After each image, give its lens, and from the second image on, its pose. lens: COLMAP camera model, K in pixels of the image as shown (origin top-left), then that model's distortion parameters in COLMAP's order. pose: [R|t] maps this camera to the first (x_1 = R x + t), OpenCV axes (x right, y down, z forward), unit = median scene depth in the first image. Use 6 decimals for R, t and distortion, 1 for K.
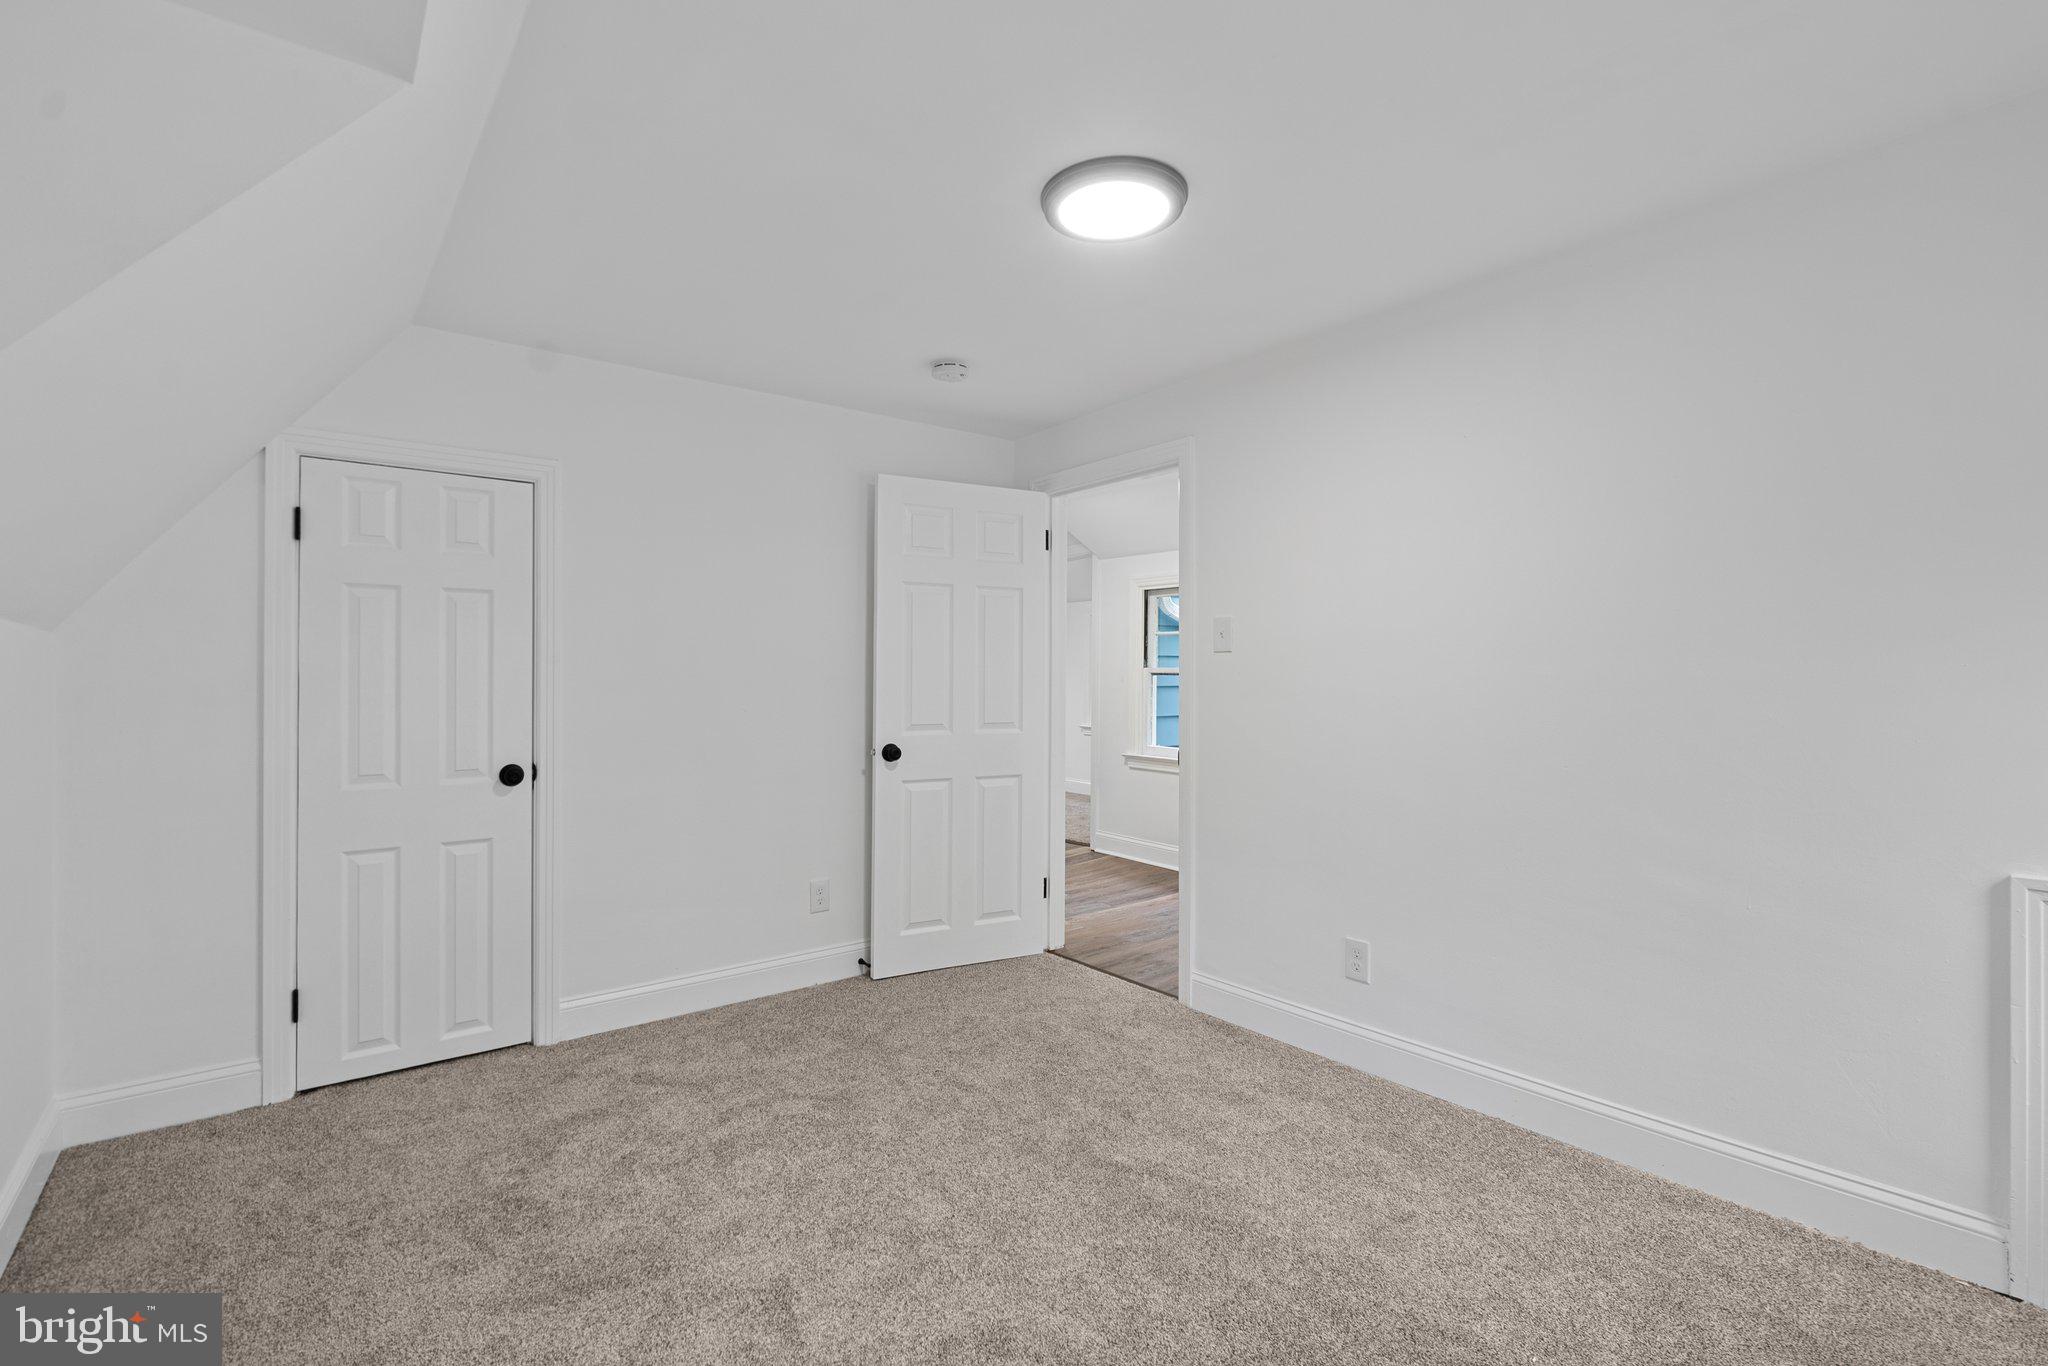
lens RADIAL K [[926.5, 0, 1018.7], [0, 926.5, 673.6], [0, 0, 1]] dist [0.000330, -0.000564]
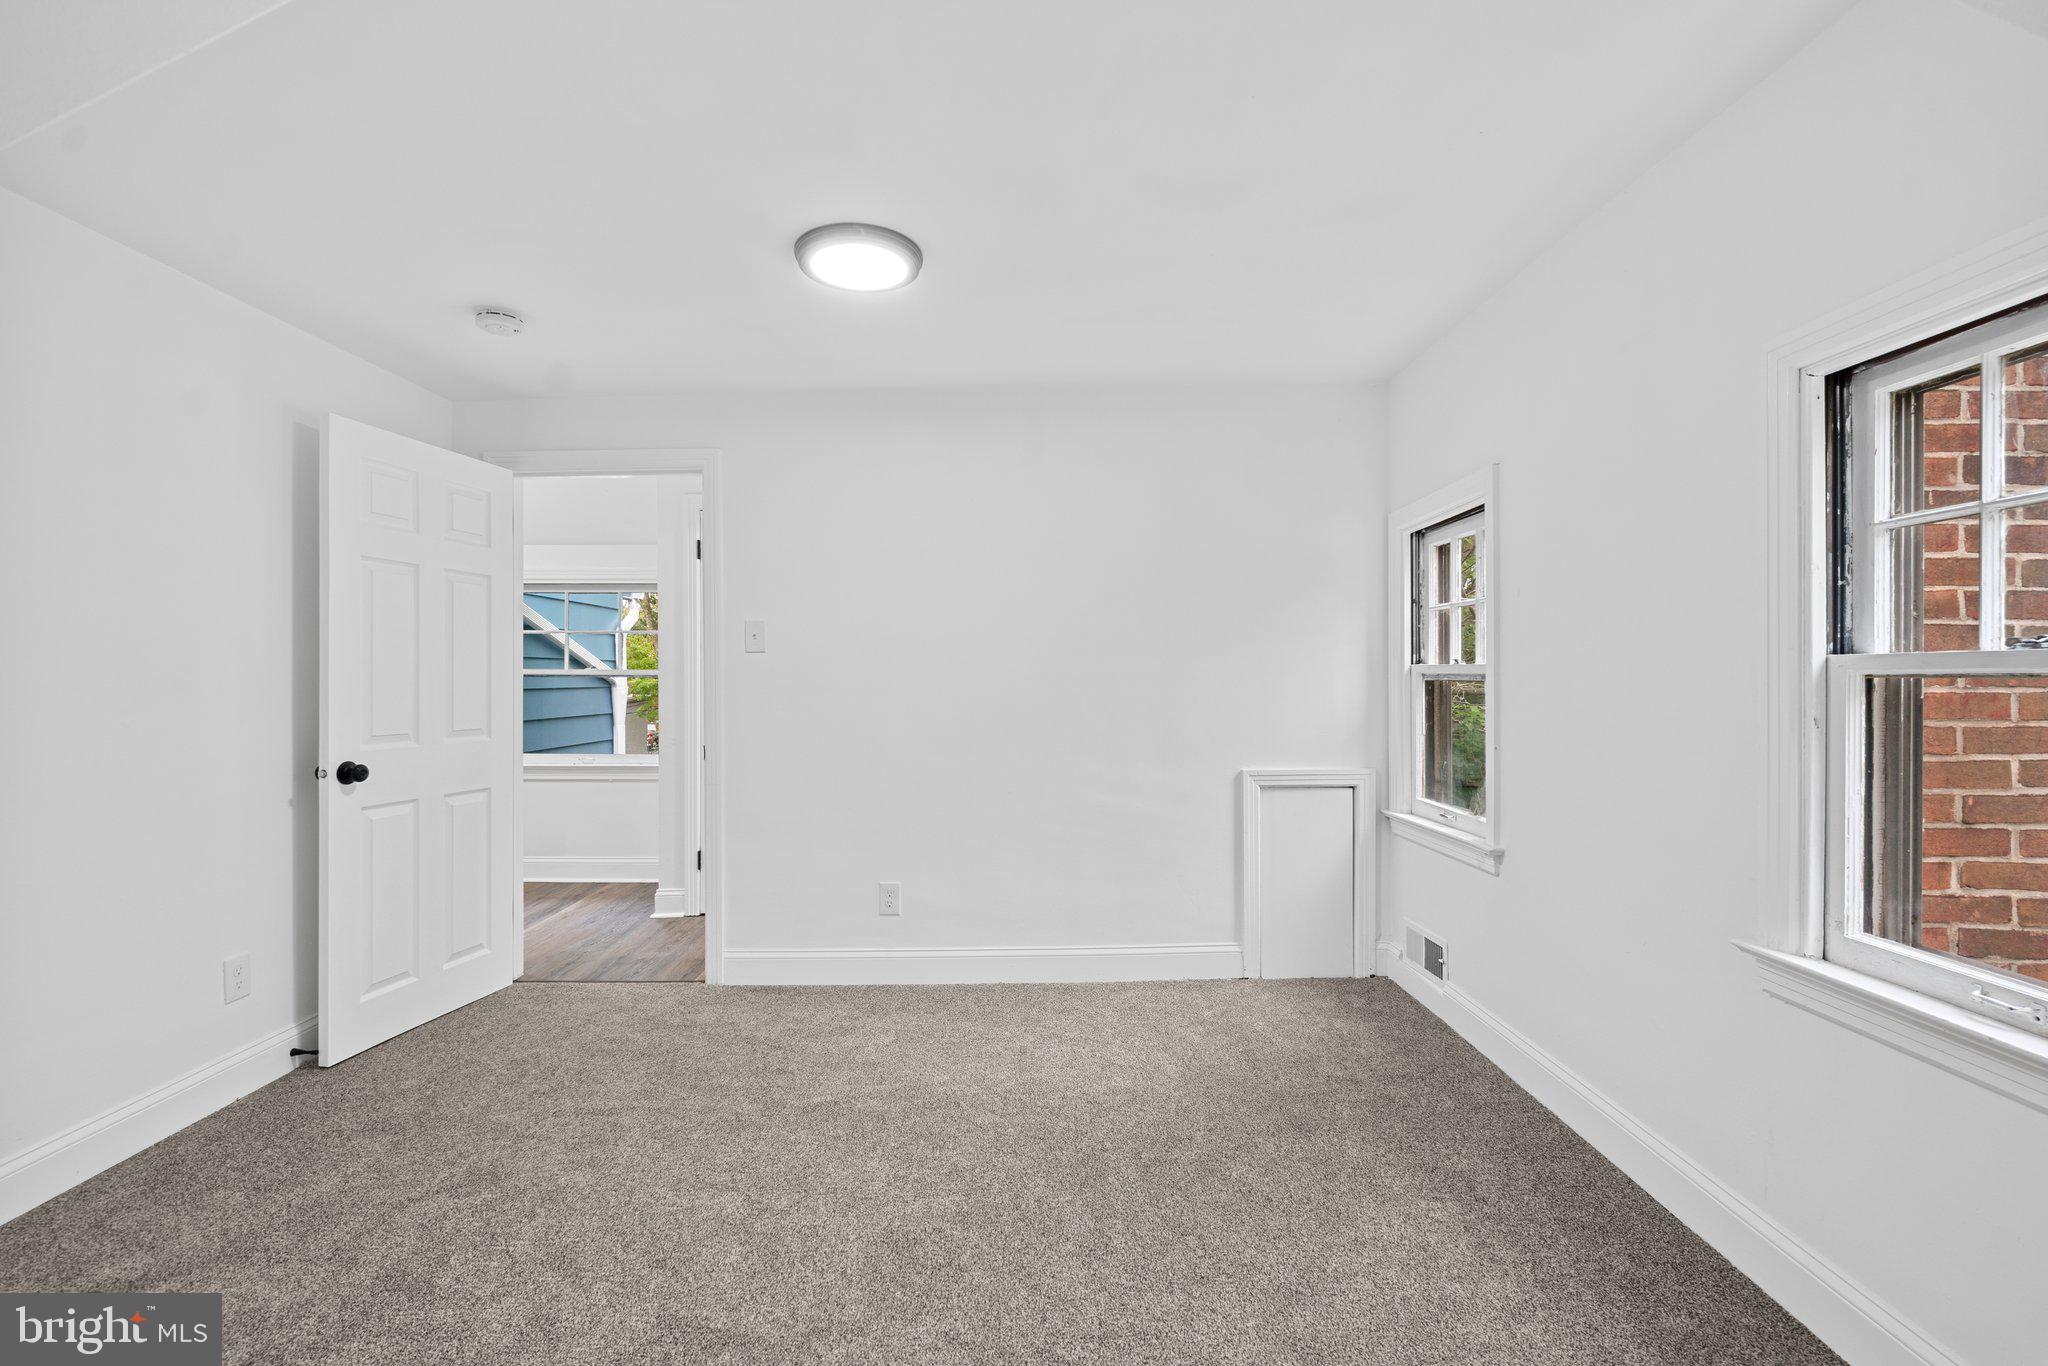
lens RADIAL K [[895.0, 0, 1011.5], [0, 895.0, 681.8], [0, 0, 1]] dist [-0.005298, -0.000950]
pose [[0.624609, -0.007394, 0.780903, -0.394985], [0.004924, 0.999973, 0.005530, 0.007238], [-0.780922, 0.000391, 0.624628, 0.093334]]
